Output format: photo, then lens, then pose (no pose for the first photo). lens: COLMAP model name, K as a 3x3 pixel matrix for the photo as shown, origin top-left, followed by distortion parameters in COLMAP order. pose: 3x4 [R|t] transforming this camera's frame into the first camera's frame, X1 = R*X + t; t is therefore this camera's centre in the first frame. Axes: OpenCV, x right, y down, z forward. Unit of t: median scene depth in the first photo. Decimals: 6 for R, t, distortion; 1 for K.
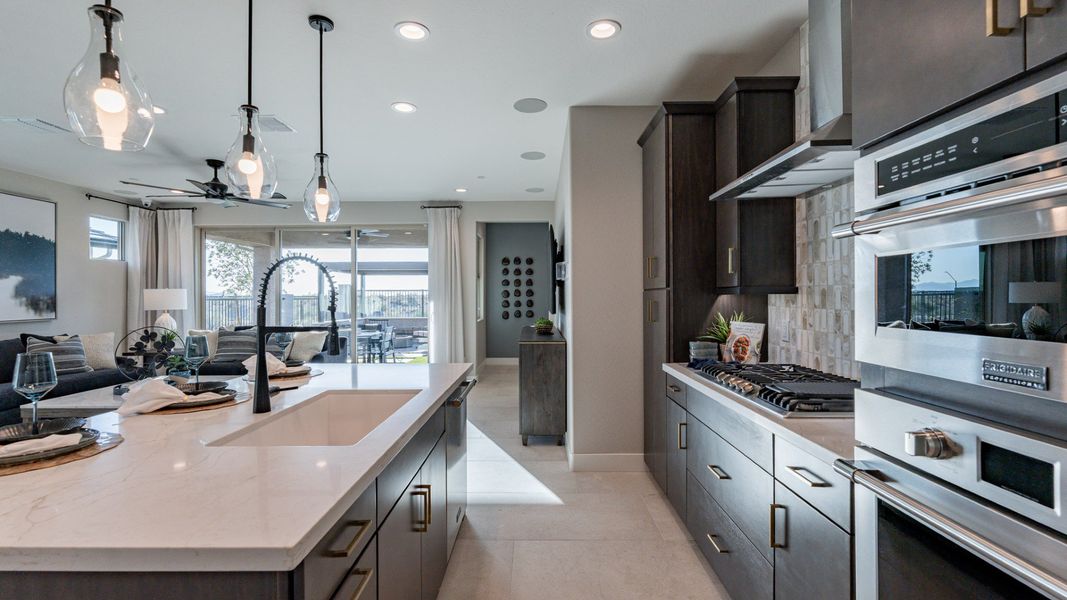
lens RADIAL K [[468.5, 0, 530.2], [0, 468.5, 295.4], [0, 0, 1]] dist [-0.002409, -0.000183]
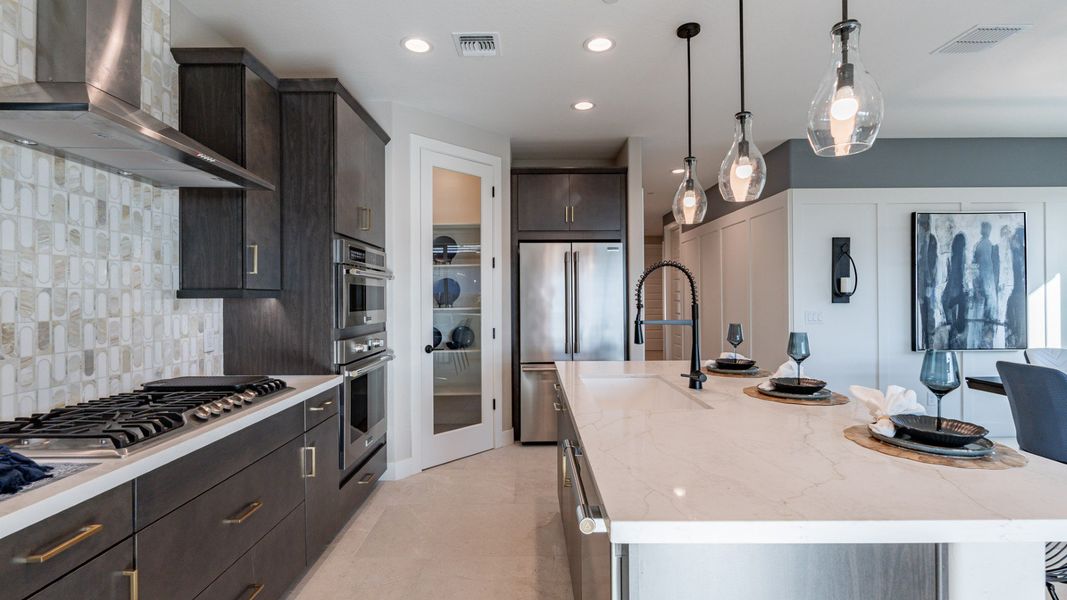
lens RADIAL K [[468.5, 0, 530.2], [0, 468.5, 295.4], [0, 0, 1]] dist [-0.002409, -0.000183]
pose [[-0.999849, 0.011720, -0.012839, -0.037494], [0.011805, 0.999909, -0.006540, 0.001432], [0.012761, -0.006690, -0.999896, 0.708834]]
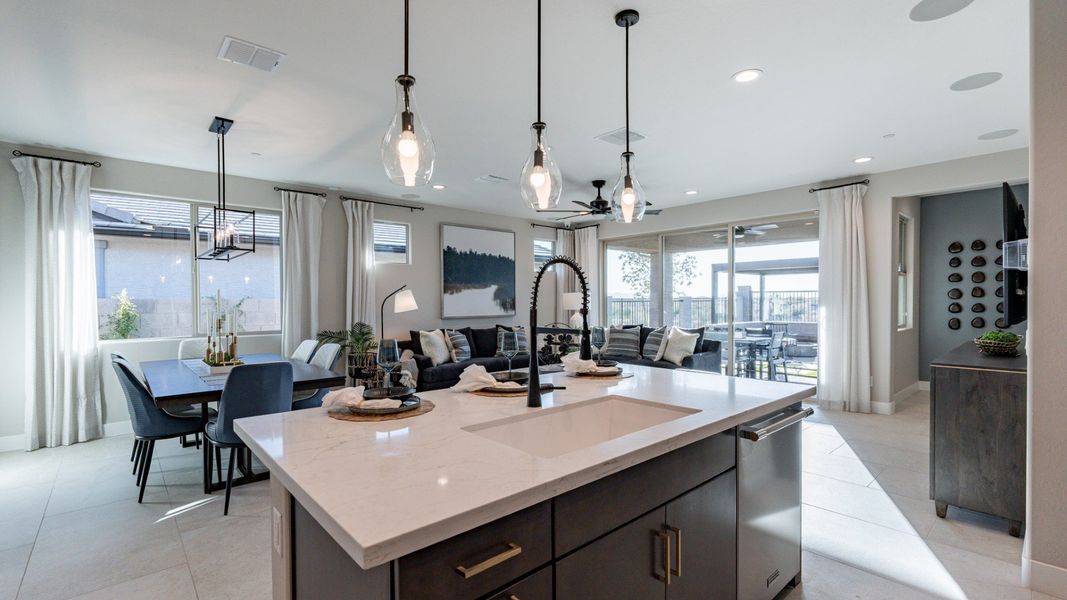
lens RADIAL K [[469.6, 0, 530.1], [0, 469.6, 307.0], [0, 0, 1]] dist [-0.000944, -0.000030]
pose [[0.672824, 0.009641, -0.739740, 0.068433], [0.005572, 0.999821, 0.018099, 0.000516], [0.739782, -0.016300, 0.672650, 0.085354]]
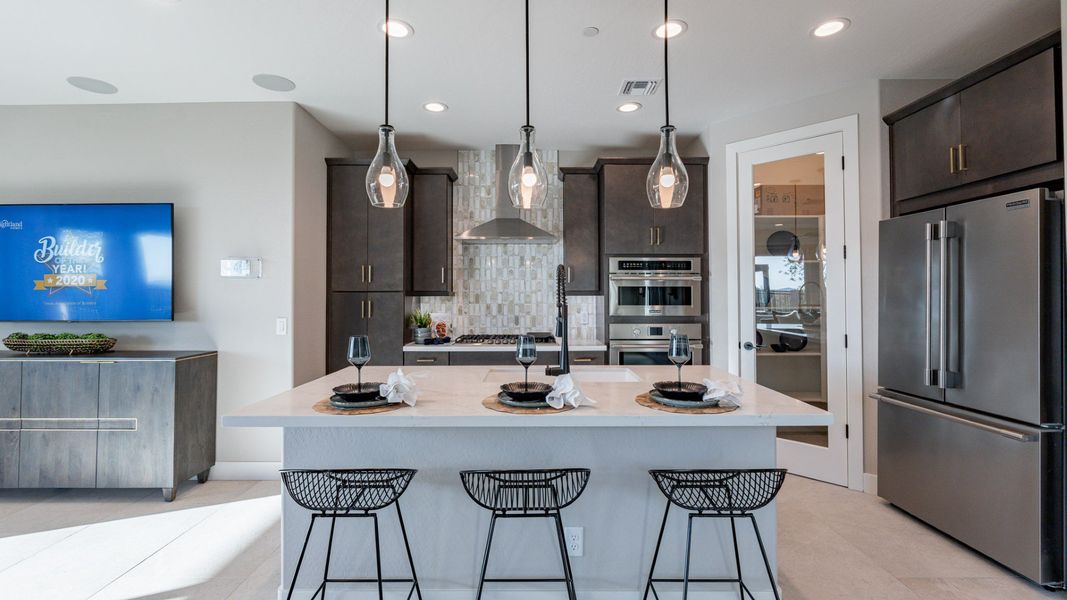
lens RADIAL K [[470.9, 0, 532.9], [0, 470.9, 286.8], [0, 0, 1]] dist [-0.001549, -0.000110]
pose [[-0.013091, 0.024421, 0.999616, -0.598738], [-0.000334, 0.999702, -0.024427, 0.002566], [-0.999914, -0.000654, -0.013079, 0.349702]]
